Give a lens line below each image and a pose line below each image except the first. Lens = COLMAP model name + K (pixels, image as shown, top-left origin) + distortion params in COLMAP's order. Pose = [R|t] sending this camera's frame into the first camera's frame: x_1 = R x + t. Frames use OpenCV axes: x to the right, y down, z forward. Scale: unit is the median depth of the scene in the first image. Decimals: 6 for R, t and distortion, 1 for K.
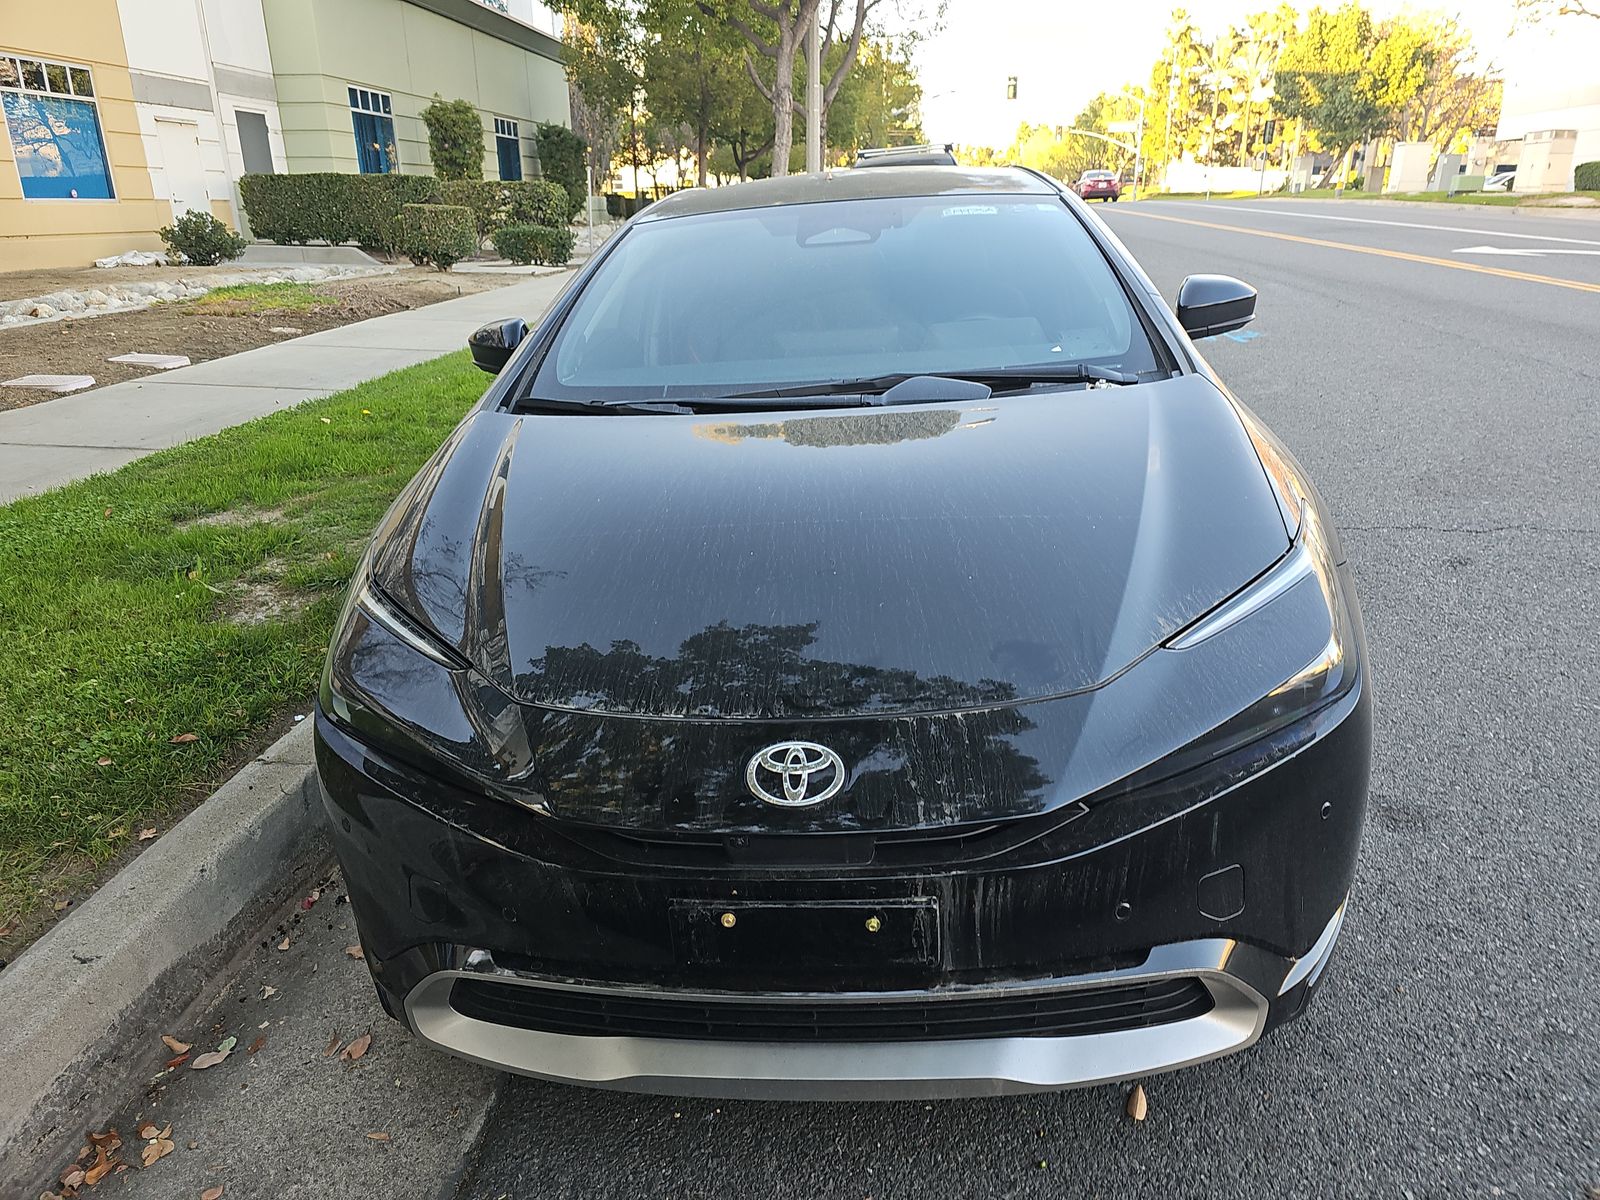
lens RADIAL K [[1056.8, 0, 767.0], [0, 1056.8, 604.2], [0, 0, 1]] dist [0.032944, -0.031561]
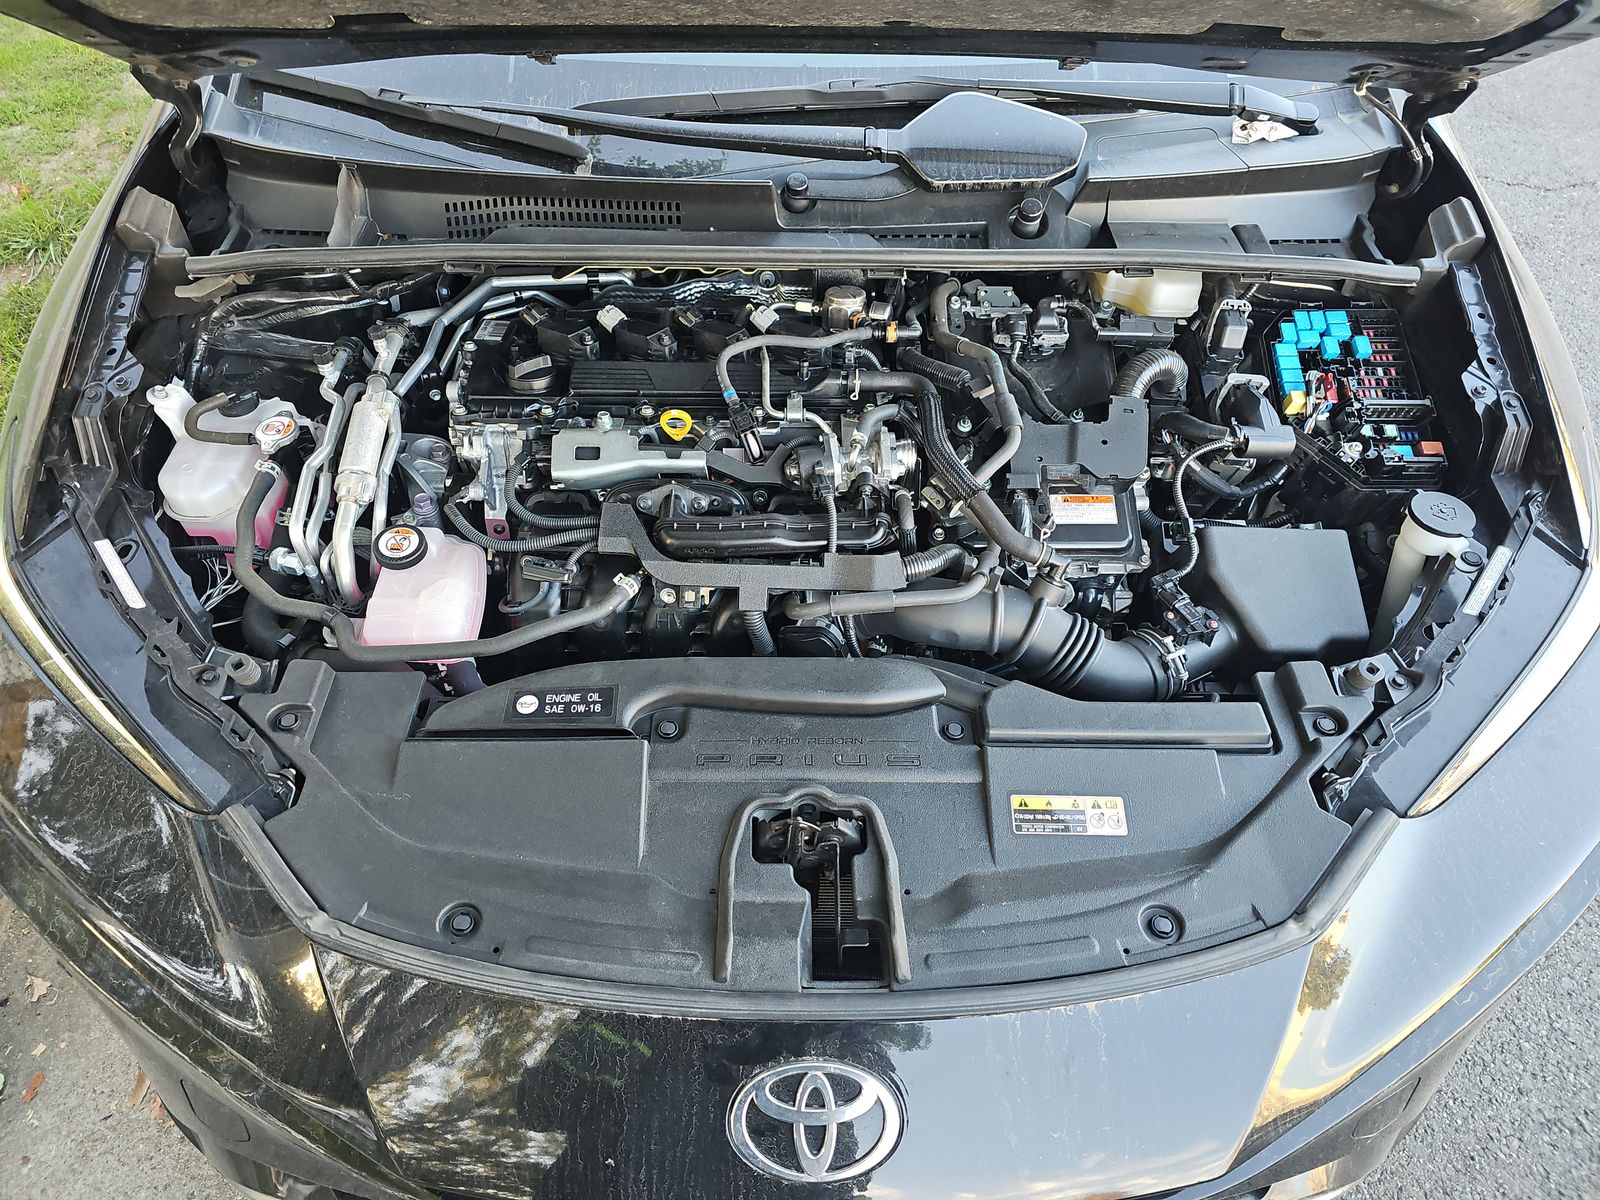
lens RADIAL K [[1056.8, 0, 767.0], [0, 1056.8, 604.2], [0, 0, 1]] dist [0.032944, -0.031561]
pose [[0.992391, -0.024066, 0.120751, -0.054274], [-0.032657, 0.894141, 0.446594, -0.303773], [-0.118716, -0.447139, 0.886551, 0.514185]]
